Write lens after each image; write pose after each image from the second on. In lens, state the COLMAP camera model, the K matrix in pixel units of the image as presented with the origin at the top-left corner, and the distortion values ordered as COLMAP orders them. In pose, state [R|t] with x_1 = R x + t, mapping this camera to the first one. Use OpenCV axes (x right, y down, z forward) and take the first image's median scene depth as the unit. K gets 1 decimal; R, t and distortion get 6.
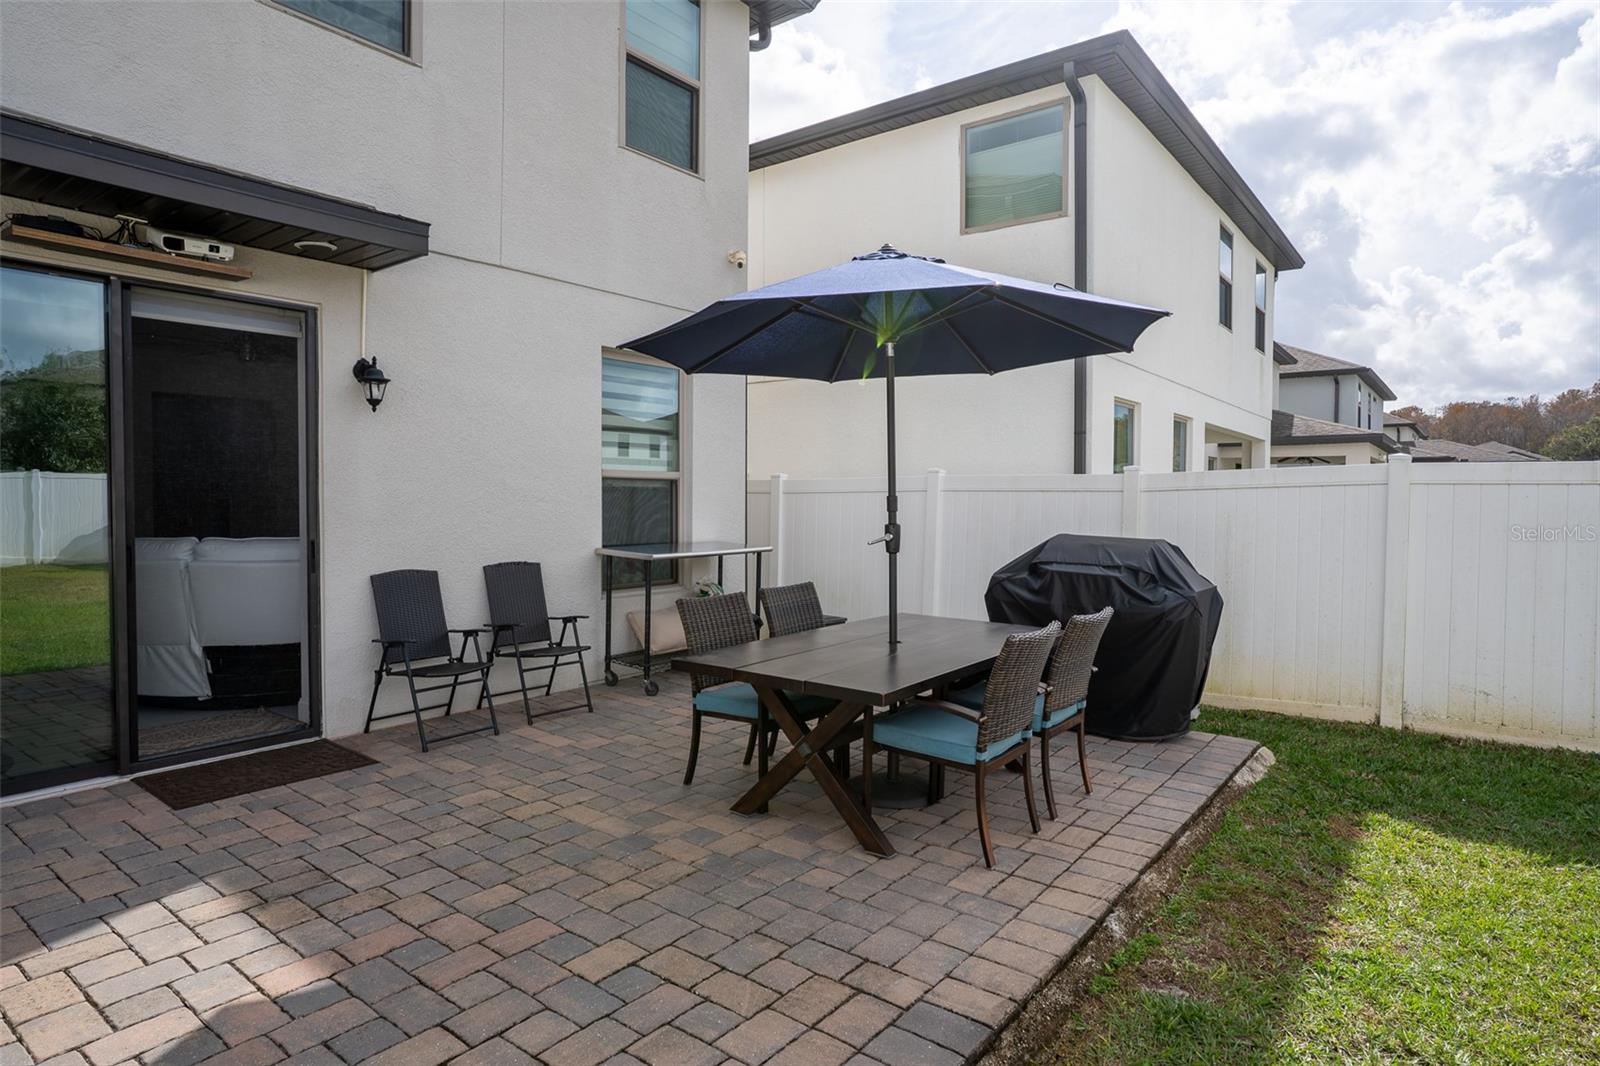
lens RADIAL K [[907.2, 0, 805.7], [0, 907.2, 522.5], [0, 0, 1]] dist [-0.057629, 0.046383]
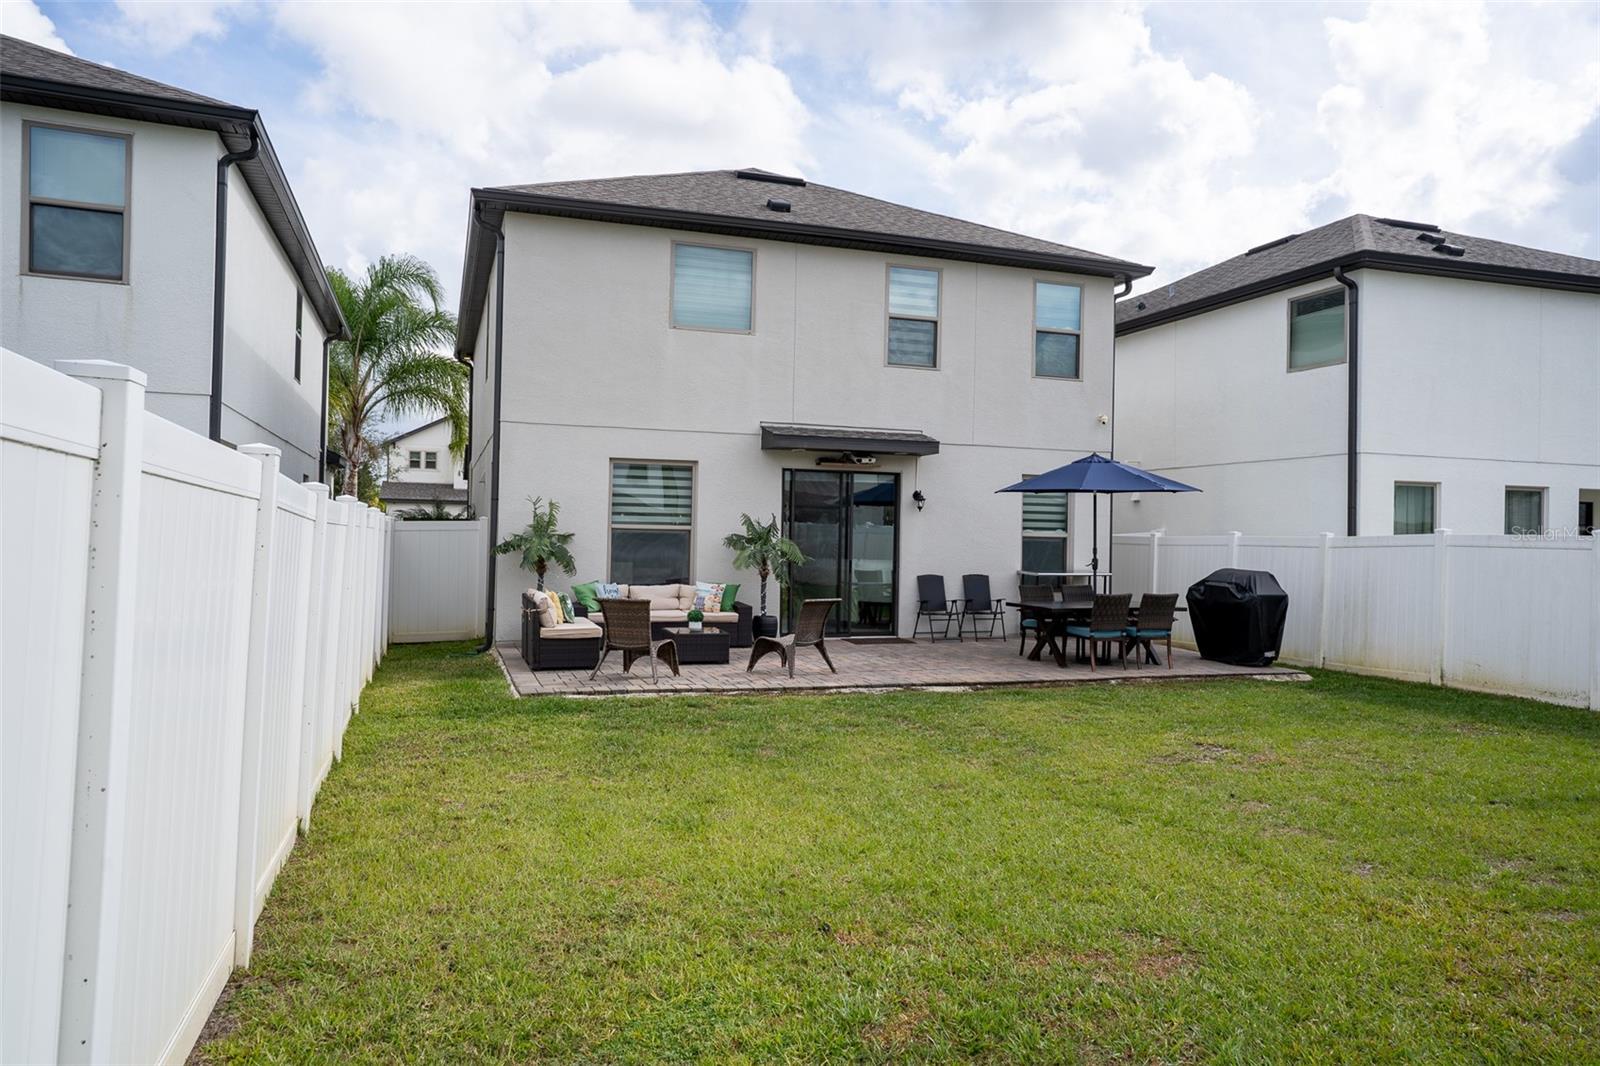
lens RADIAL K [[1084.1, 0, 807.8], [0, 1084.1, 526.0], [0, 0, 1]] dist [0.002657, 0.009911]
pose [[0.835253, 0.005861, -0.549834, 0.925973], [-0.029429, 0.998986, -0.034058, 0.031815], [0.549078, 0.044628, 0.834579, -1.706883]]
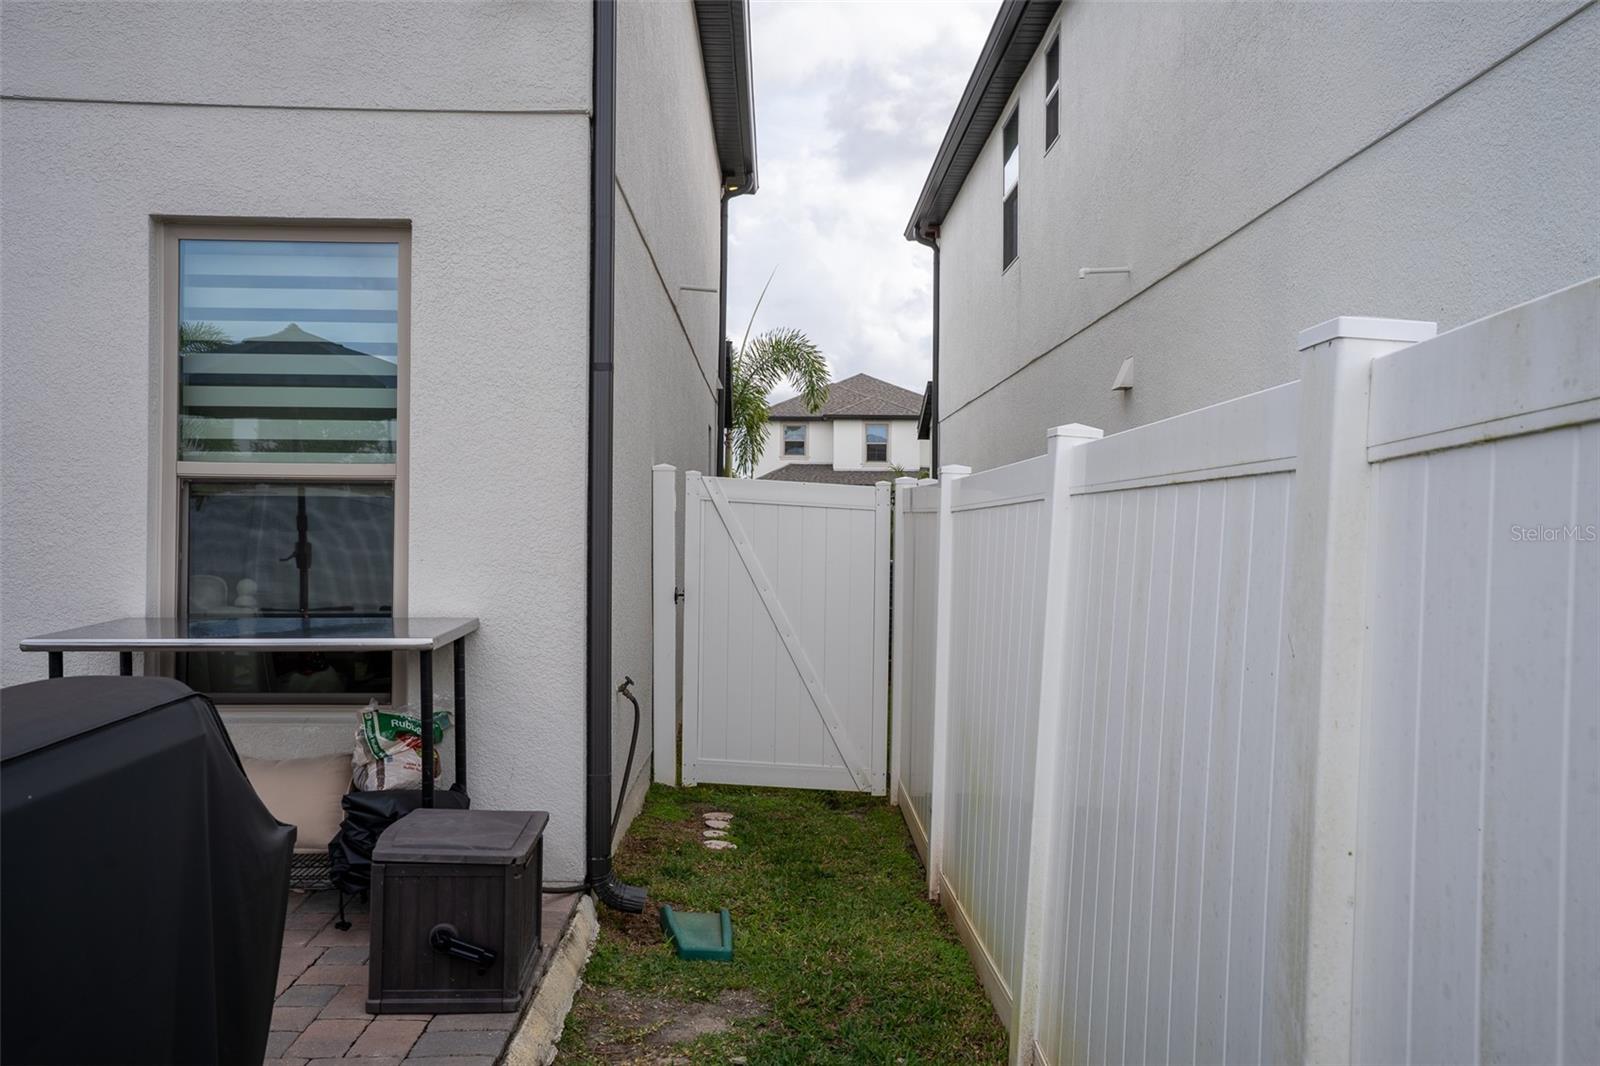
lens RADIAL K [[1242.8, 0, 797.8], [0, 1242.8, 534.5], [0, 0, 1]] dist [0.005343, 0.001183]
pose [[0.631743, 0.004173, -0.775166, 0.665654], [-0.027606, 0.999472, -0.017117, -0.020009], [0.774686, 0.032213, 0.631525, 1.048604]]
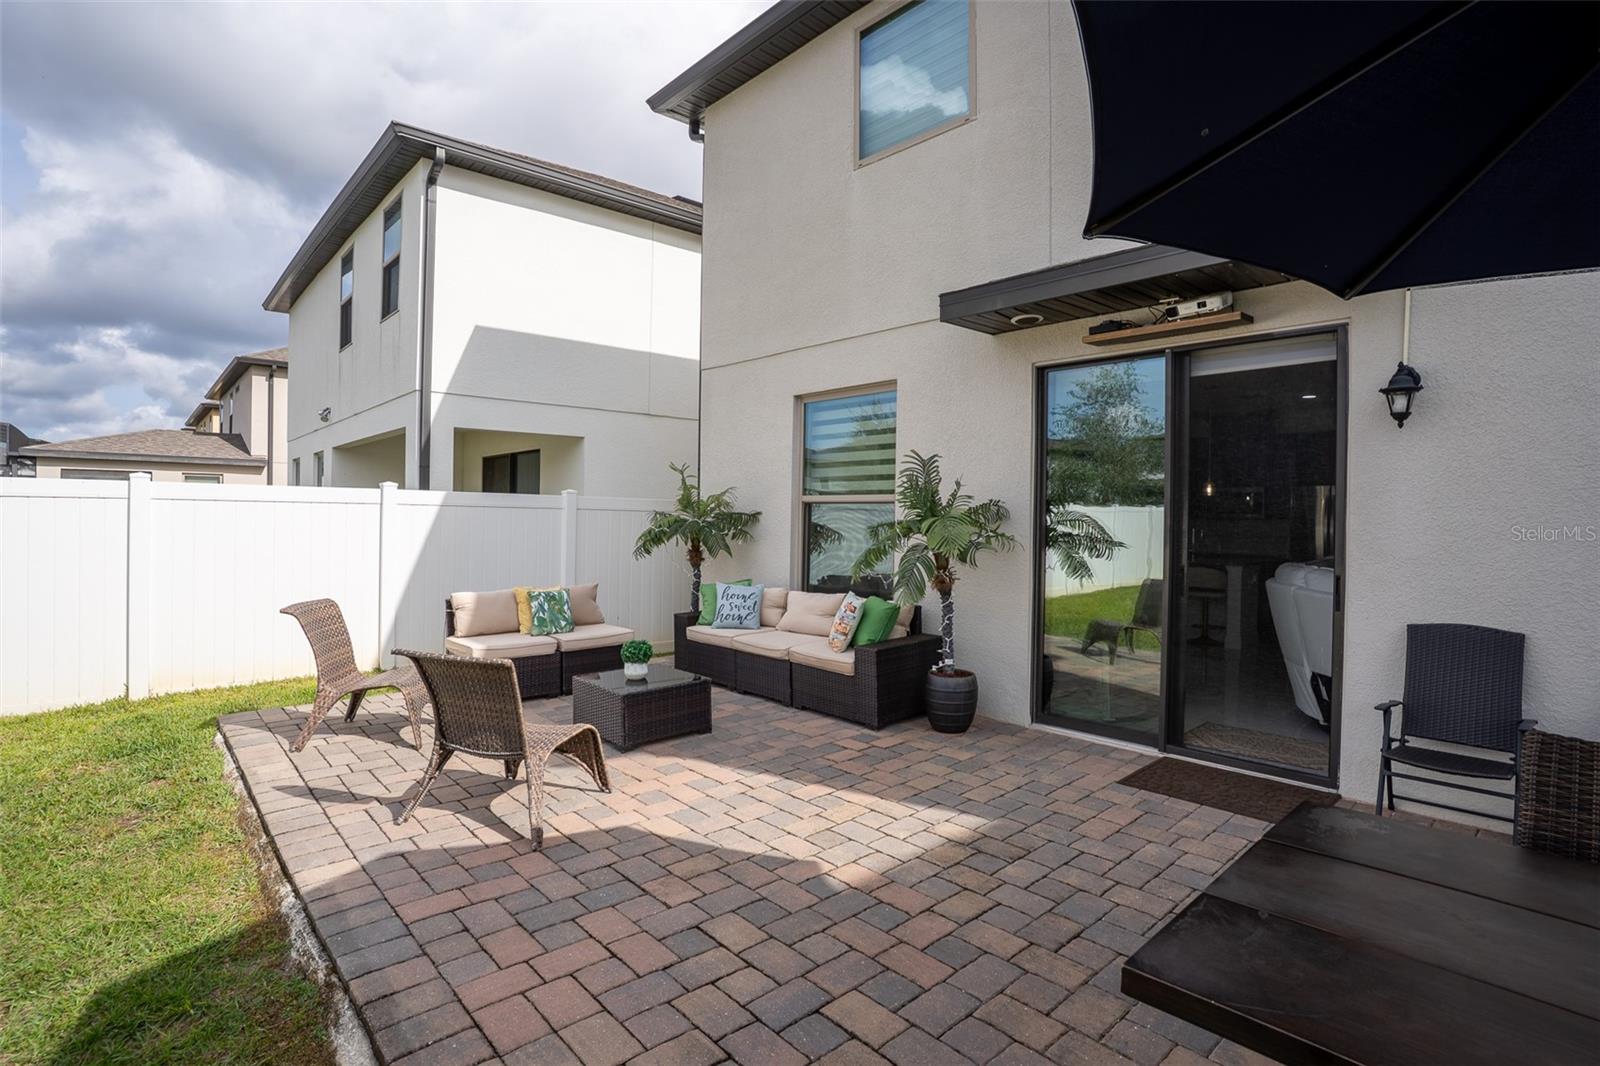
lens RADIAL K [[789.3, 0, 798.1], [0, 789.3, 520.3], [0, 0, 1]] dist [-0.050921, 0.013023]
pose [[-0.172276, 0.000884, -0.985048, 0.311782], [-0.037944, 0.999251, 0.007533, -0.020513], [0.984318, 0.038675, -0.172113, 0.553654]]
